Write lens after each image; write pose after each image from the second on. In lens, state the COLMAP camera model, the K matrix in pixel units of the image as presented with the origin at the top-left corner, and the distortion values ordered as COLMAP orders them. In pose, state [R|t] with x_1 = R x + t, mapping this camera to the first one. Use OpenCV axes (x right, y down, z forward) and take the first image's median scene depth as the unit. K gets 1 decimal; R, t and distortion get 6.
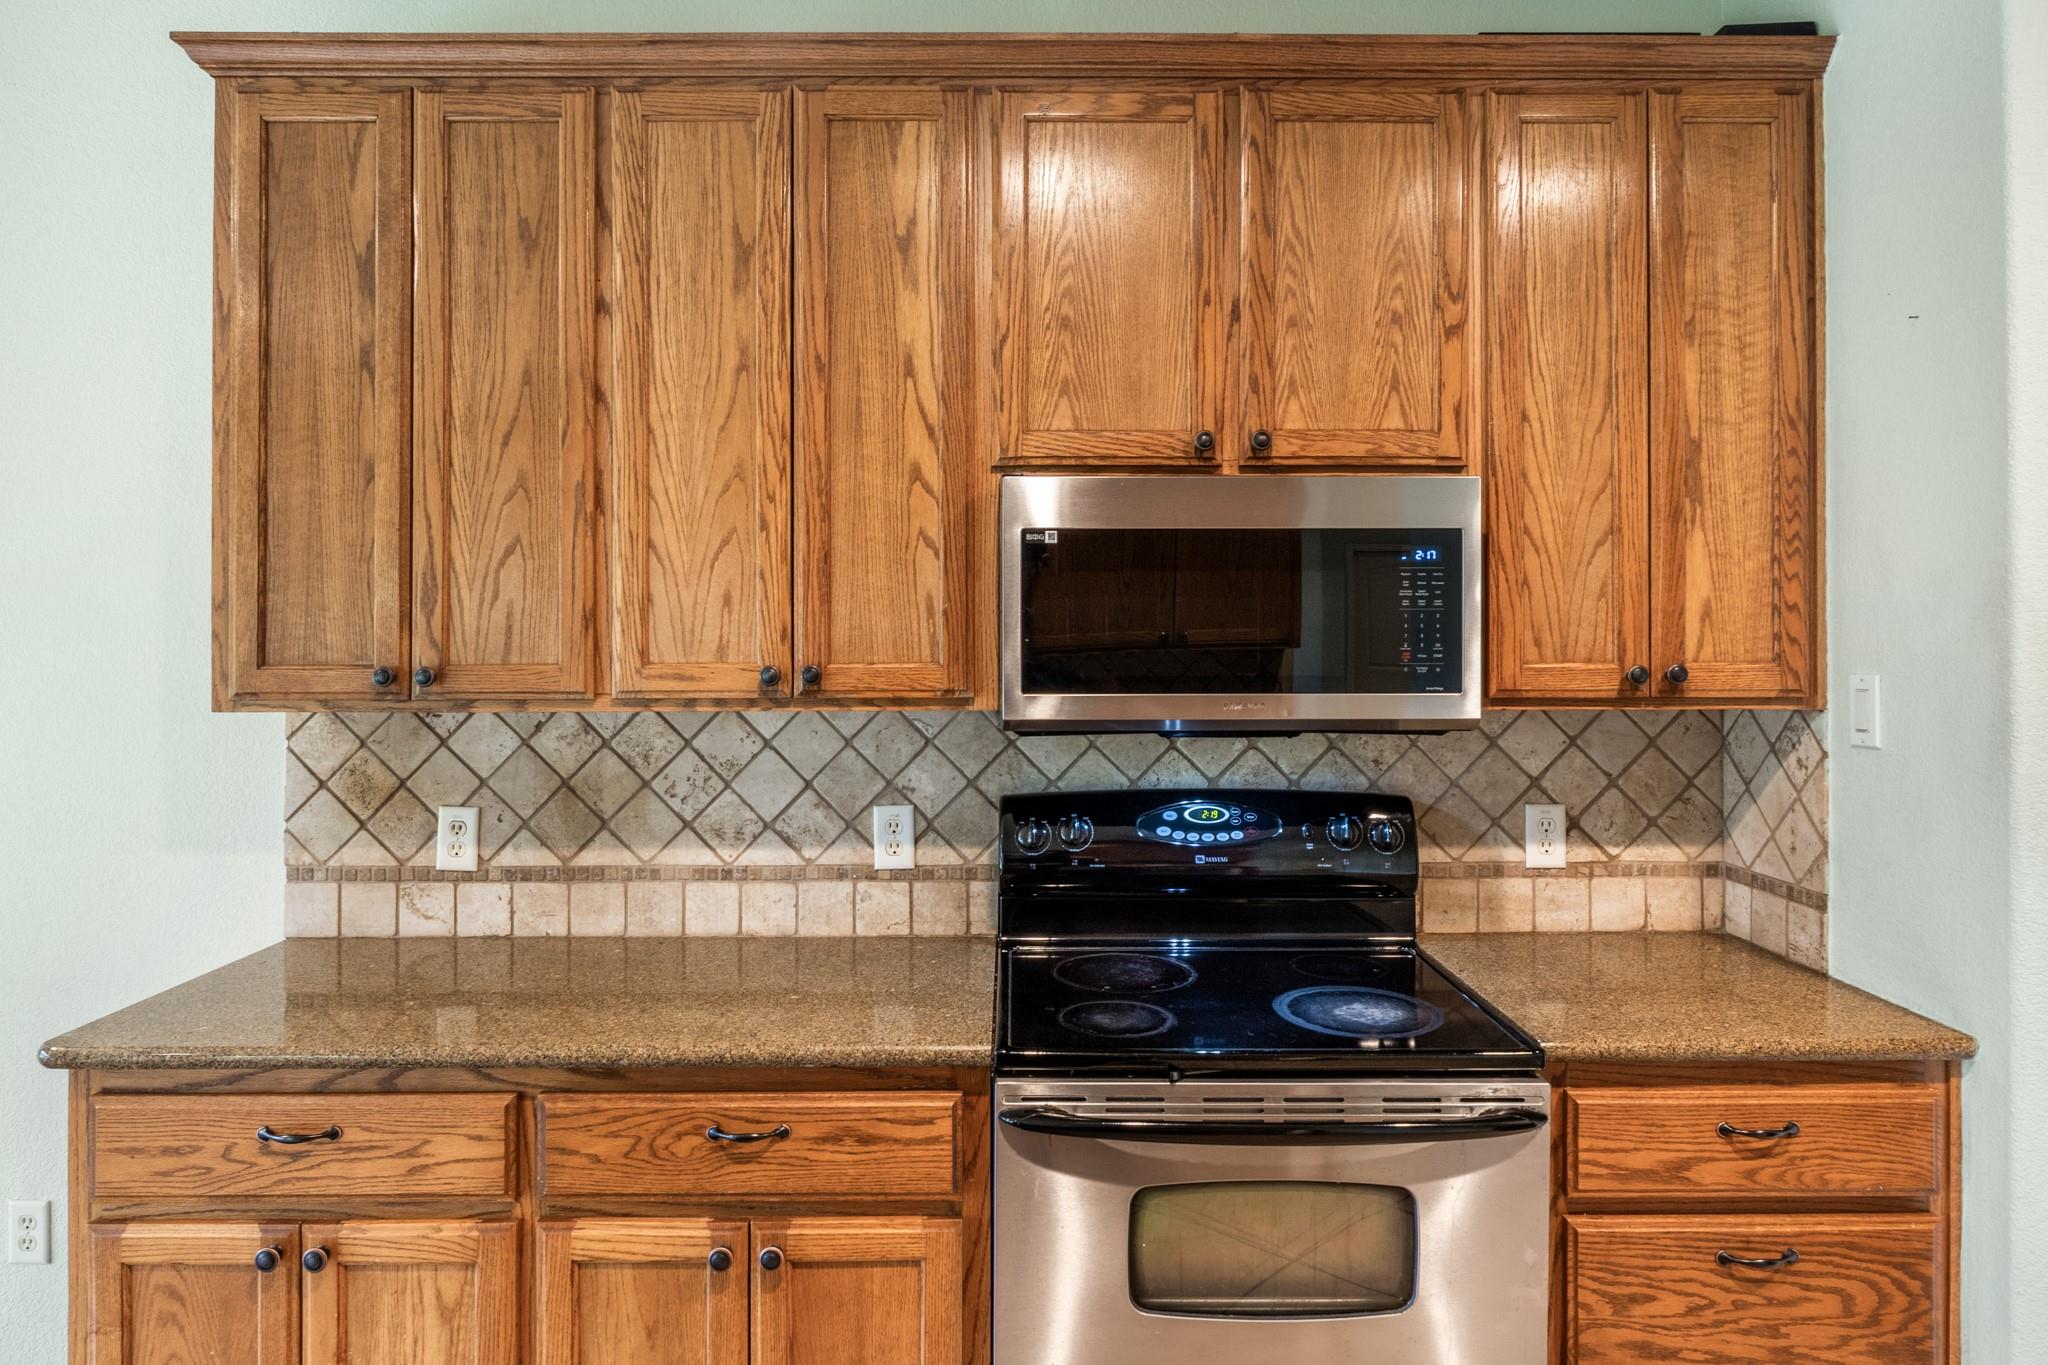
lens RADIAL K [[1295.8, 0, 995.3], [0, 1295.8, 621.9], [0, 0, 1]] dist [-0.005712, 0.000186]
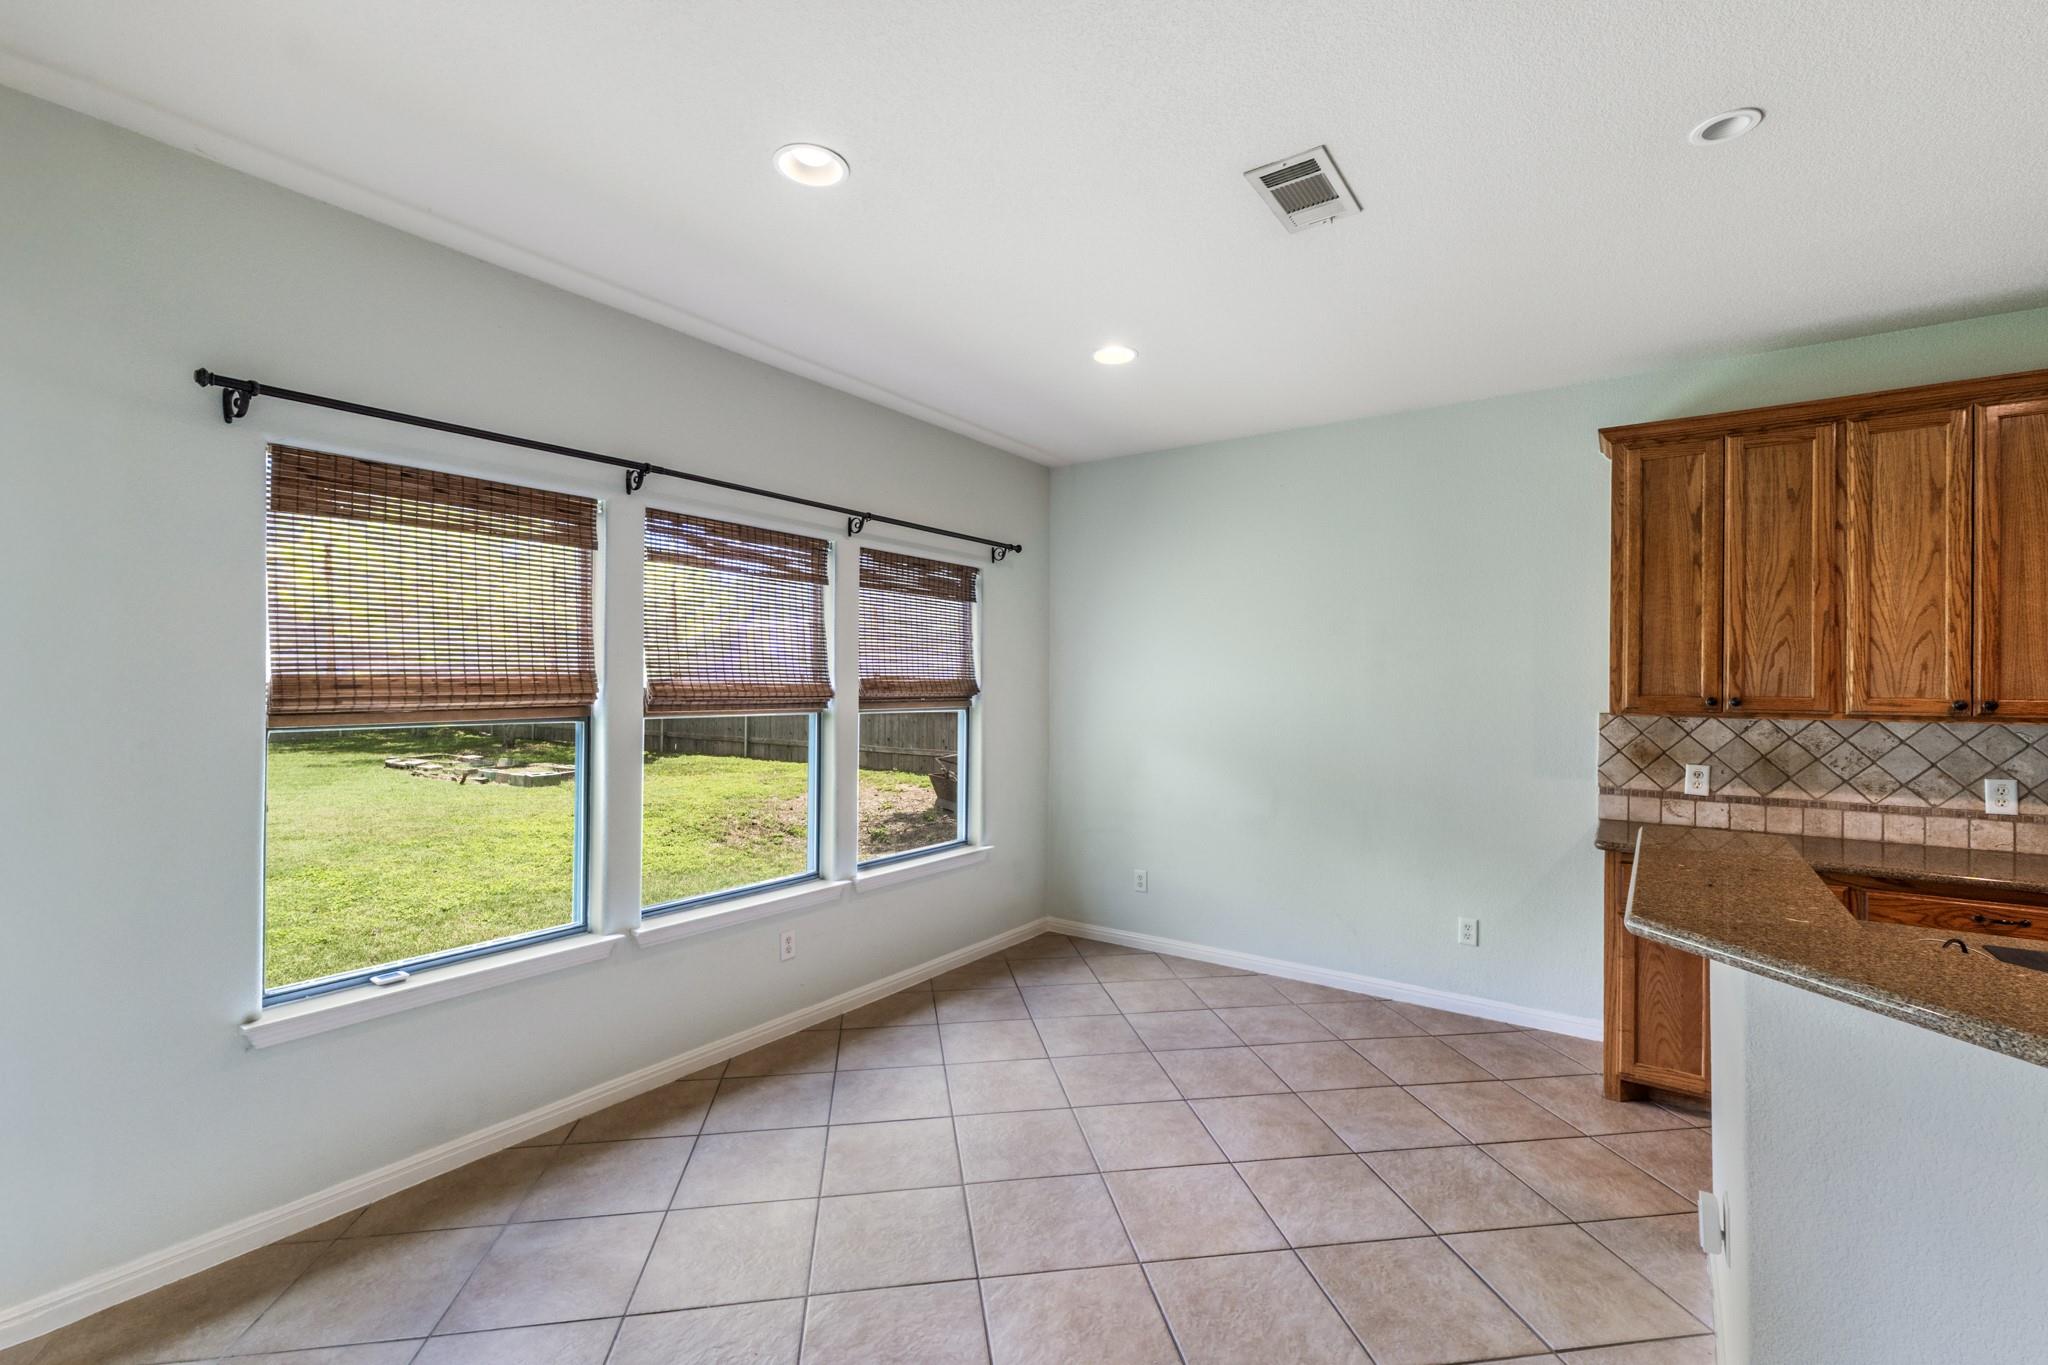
lens RADIAL K [[866.7, 0, 1022.8], [0, 866.7, 678.7], [0, 0, 1]] dist [0.005194, -0.000679]
pose [[0.819660, 0.005267, -0.572825, -0.577885], [-0.003632, 0.999985, 0.003998, 0.001094], [0.572838, -0.001197, 0.819668, -0.903510]]
